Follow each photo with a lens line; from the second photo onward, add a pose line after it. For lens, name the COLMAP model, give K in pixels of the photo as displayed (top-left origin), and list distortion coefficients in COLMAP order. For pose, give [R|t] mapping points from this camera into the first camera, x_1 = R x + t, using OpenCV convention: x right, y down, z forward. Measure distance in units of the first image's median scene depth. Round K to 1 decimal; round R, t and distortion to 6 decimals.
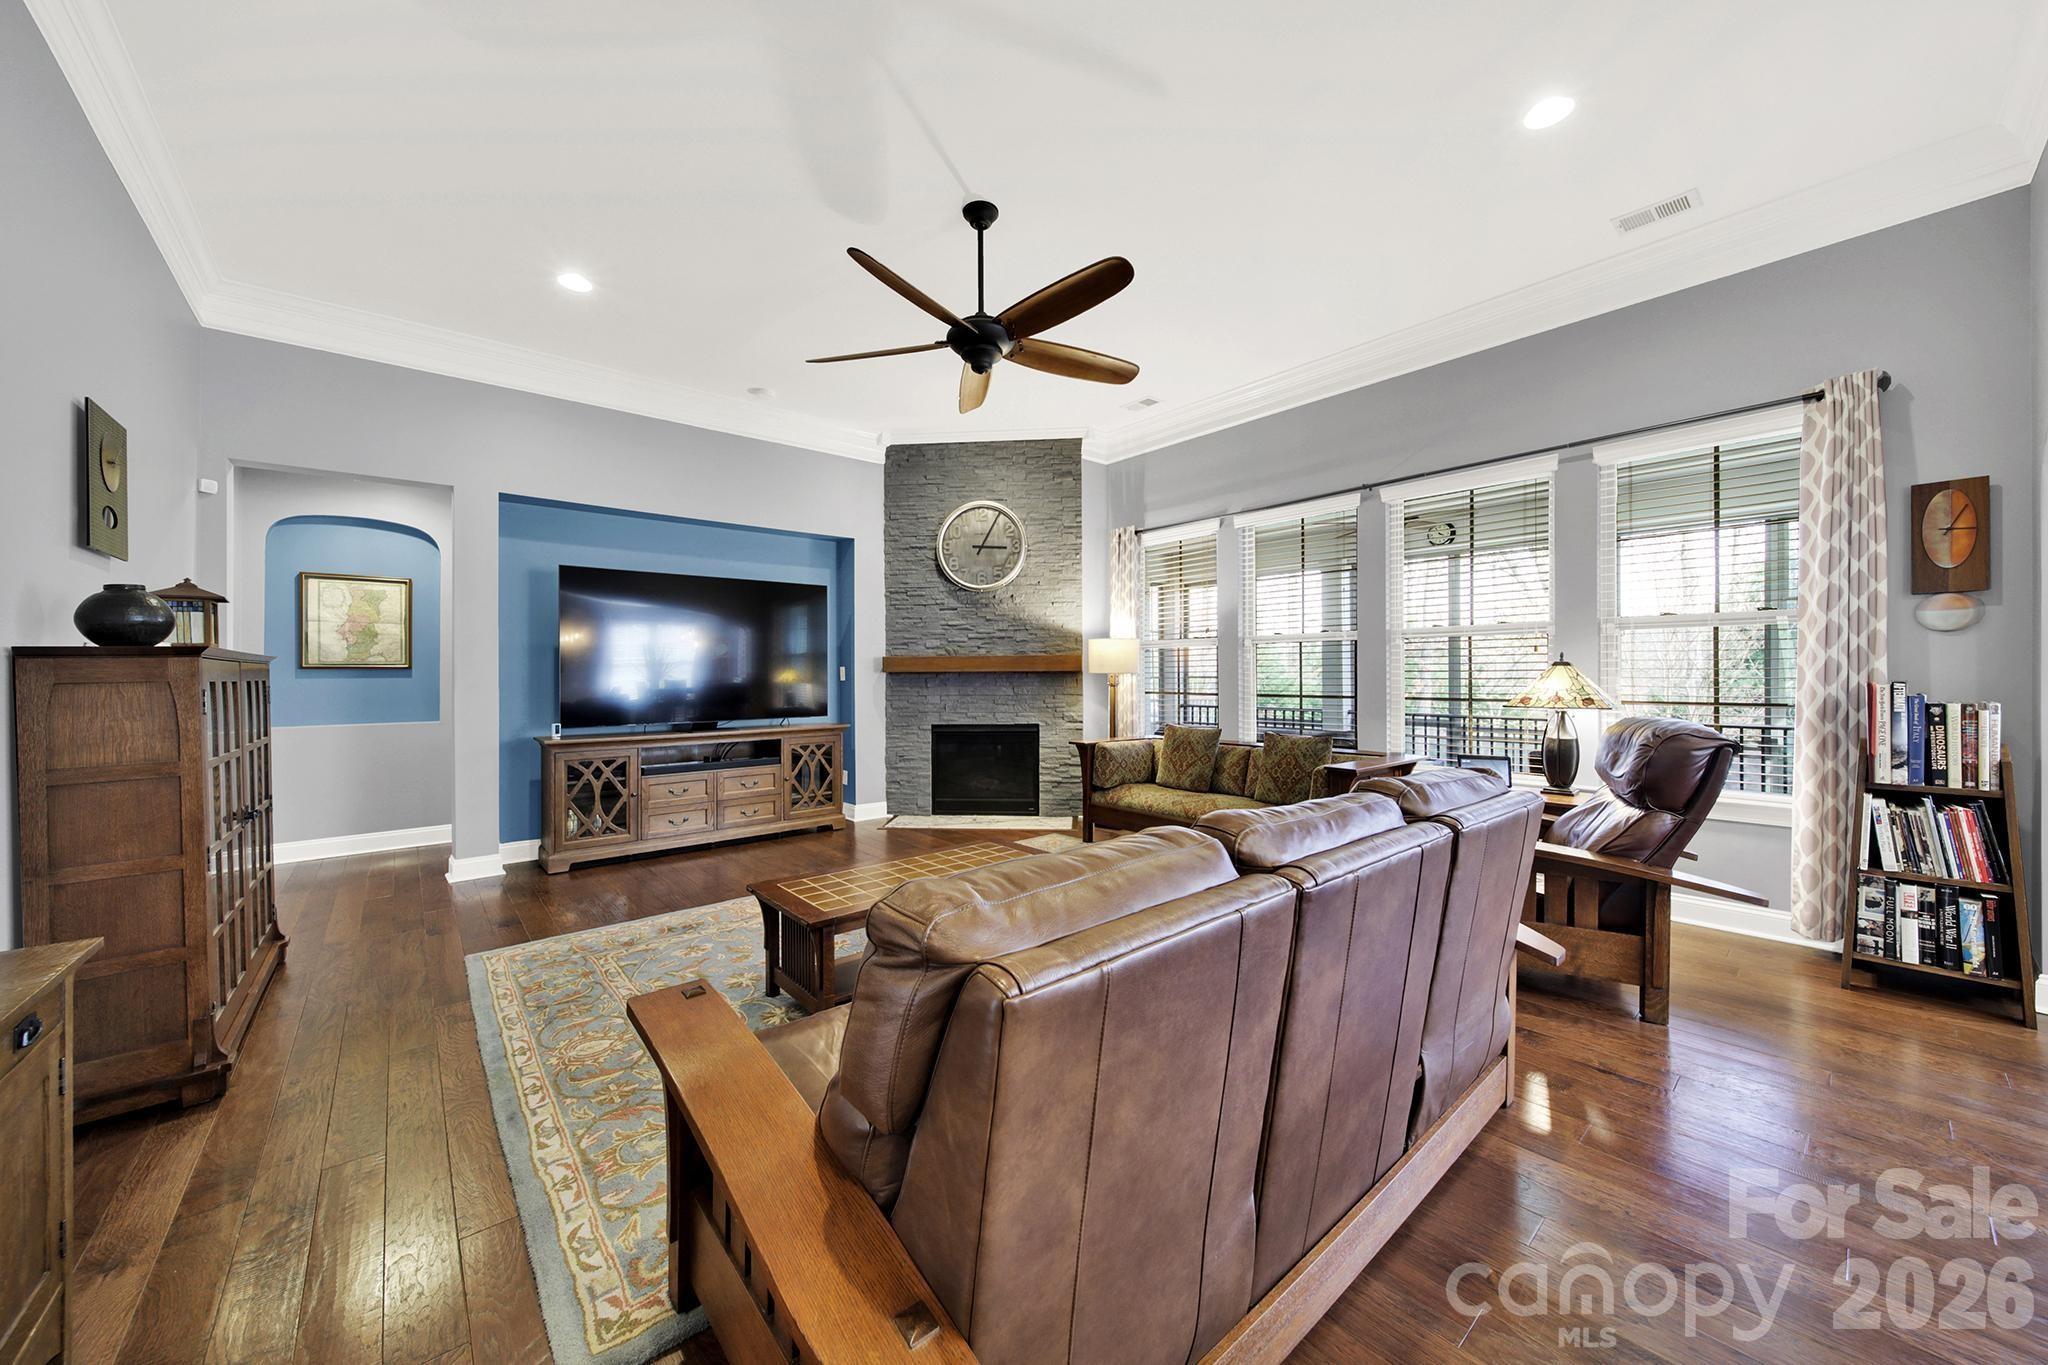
lens RADIAL K [[730.1, 0, 1015.1], [0, 730.1, 672.5], [0, 0, 1]] dist [-0.000256, -0.001651]
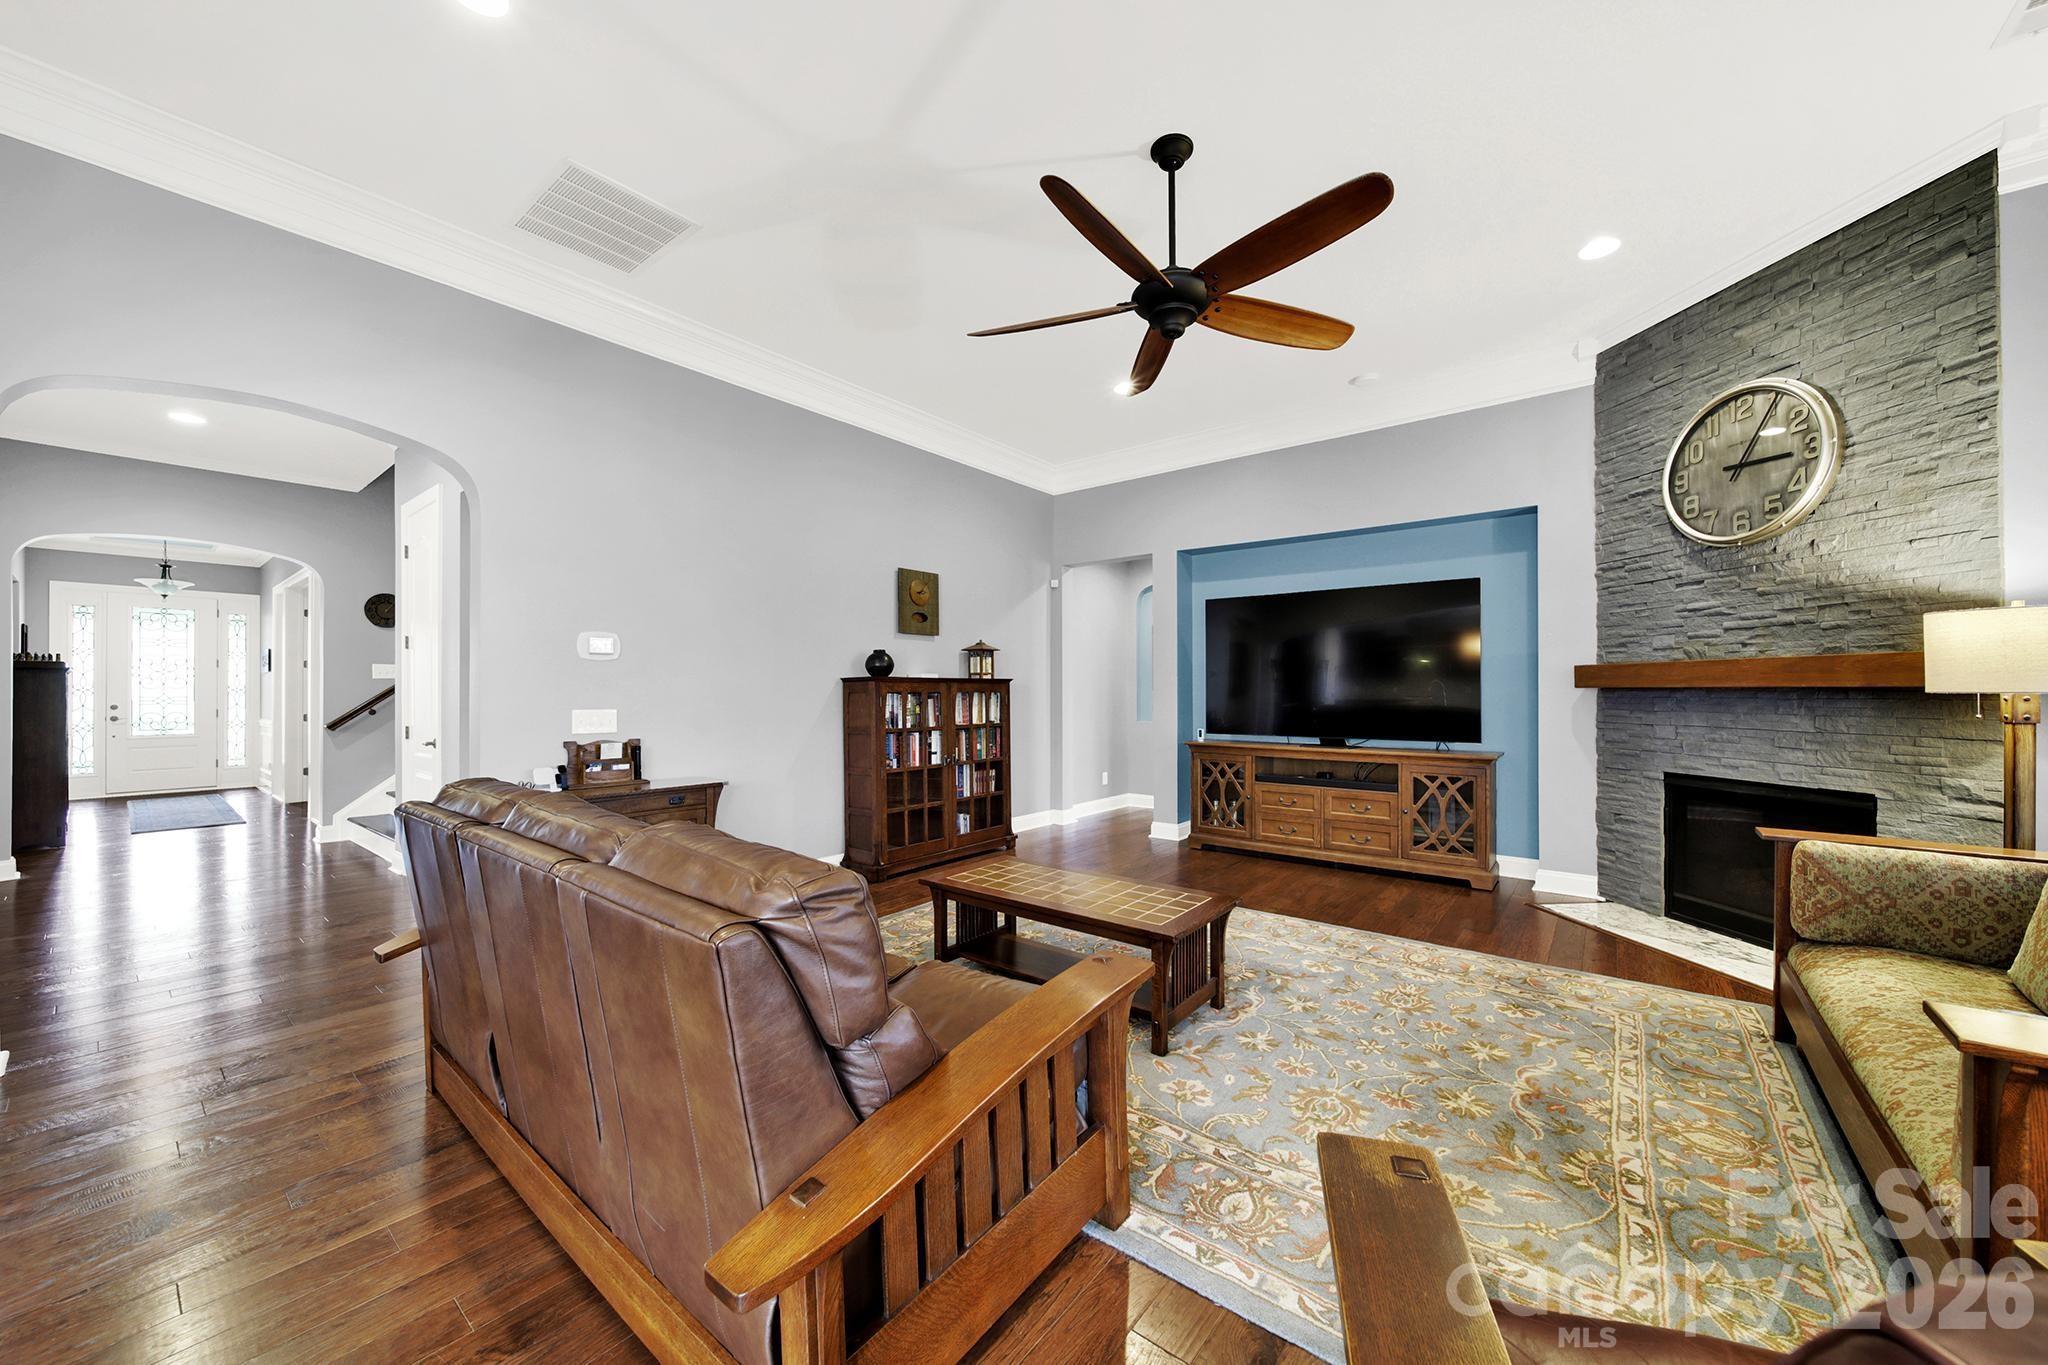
lens RADIAL K [[730.1, 0, 1021.6], [0, 730.1, 688.7], [0, 0, 1]] dist [-0.000256, -0.001651]
pose [[0.202705, 0.004689, -0.979229, 0.450592], [-0.000248, 0.999989, 0.004737, -0.002812], [0.979240, -0.000717, 0.202704, 0.391977]]
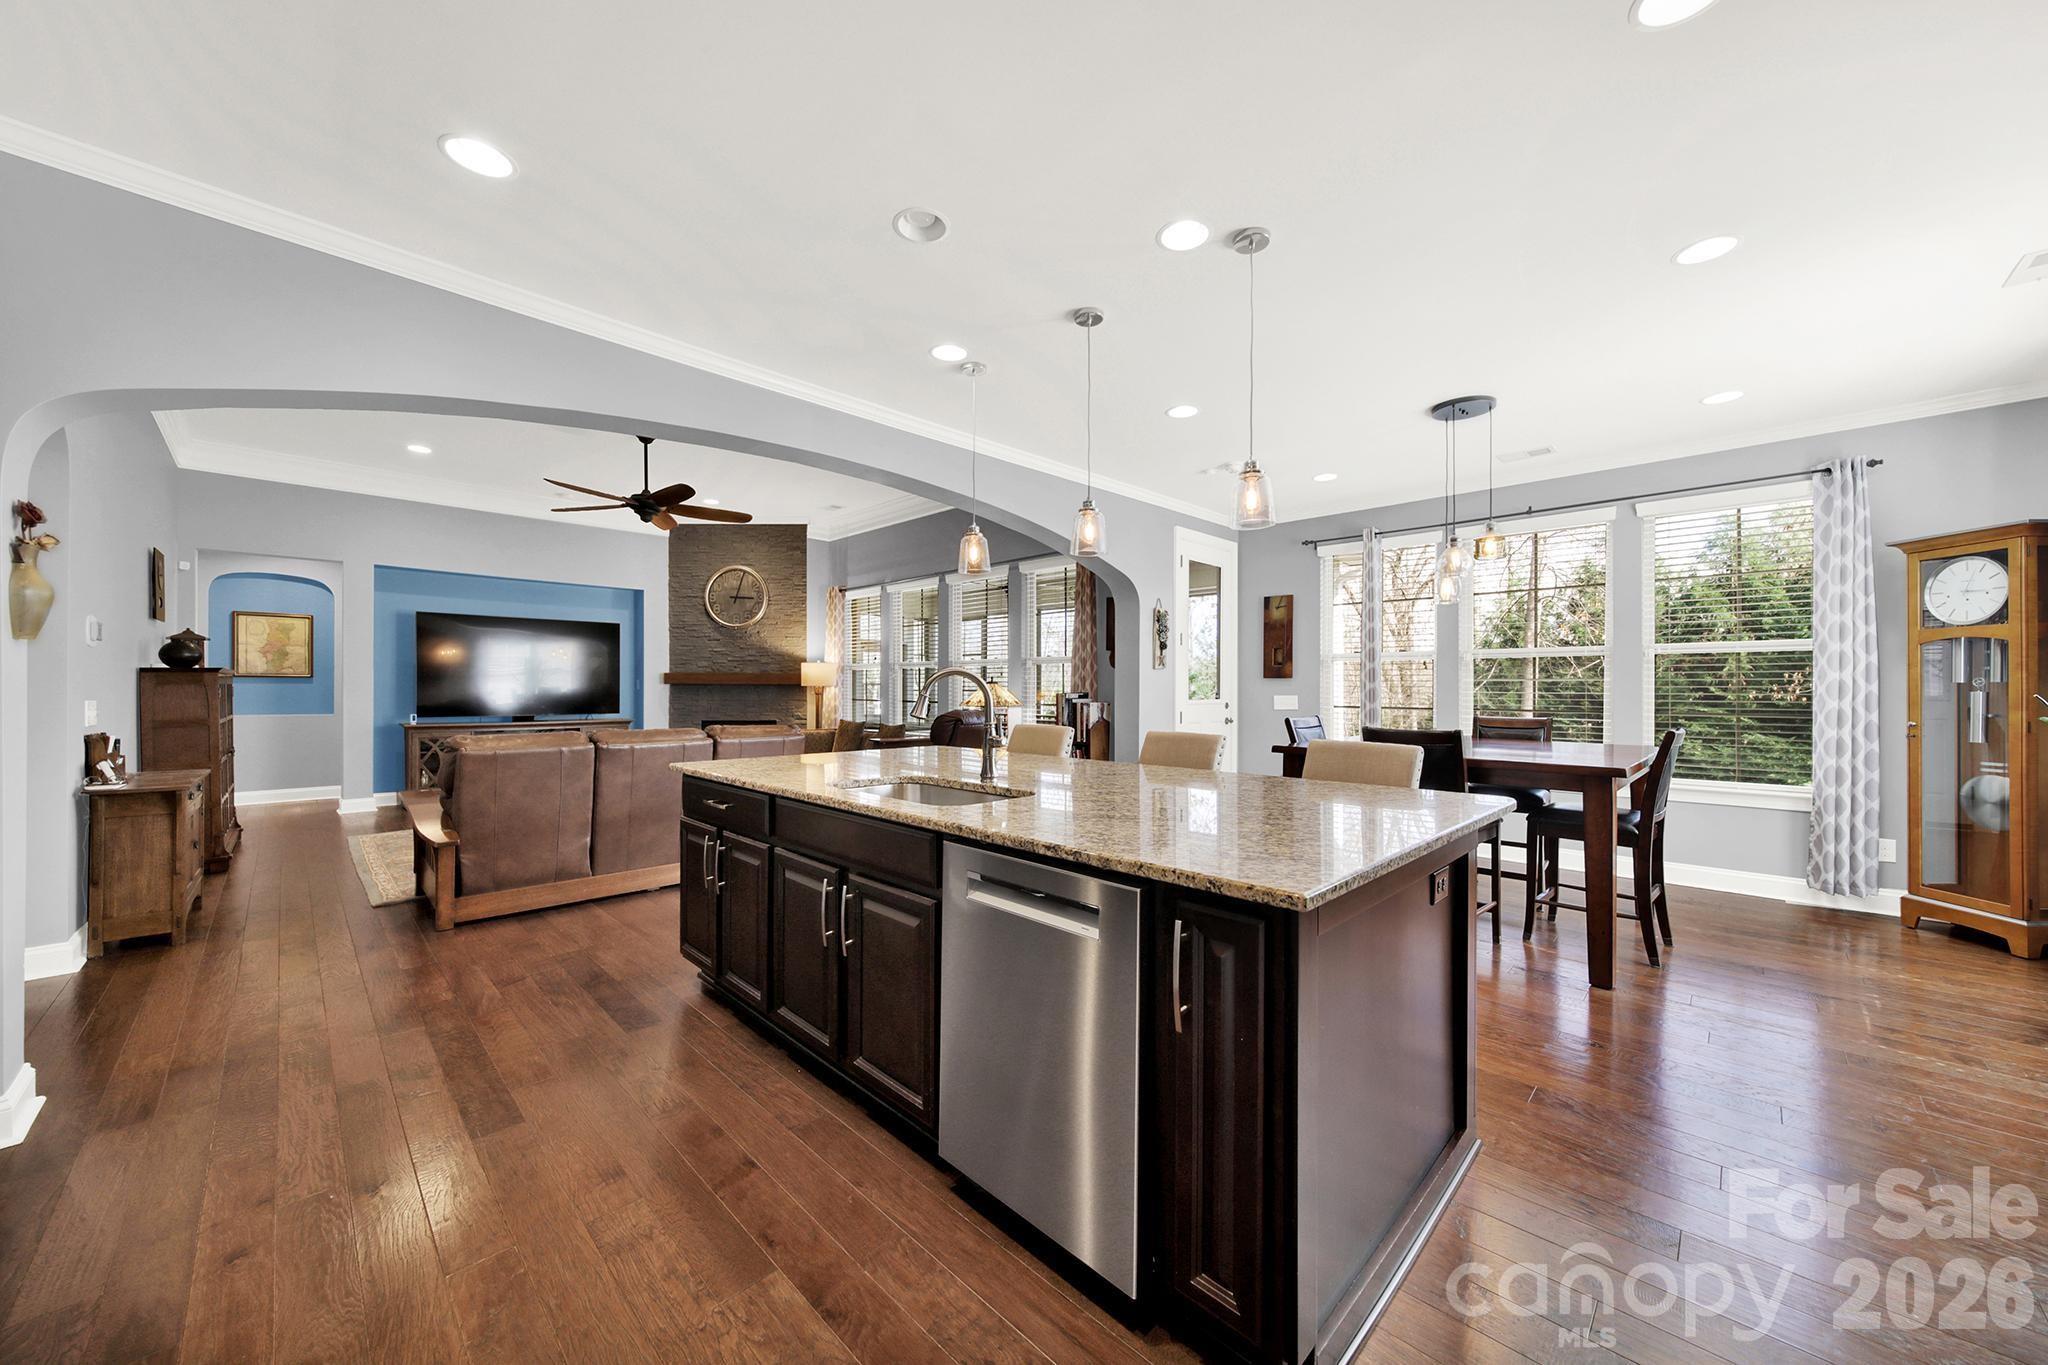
lens RADIAL K [[730.1, 0, 1018.4], [0, 730.1, 685.4], [0, 0, 1]] dist [-0.000256, -0.001651]
pose [[0.996249, 0.010719, 0.085871, 0.445454], [-0.010644, 0.999942, -0.001337, -0.002033], [-0.085881, 0.000418, 0.996305, -0.562797]]
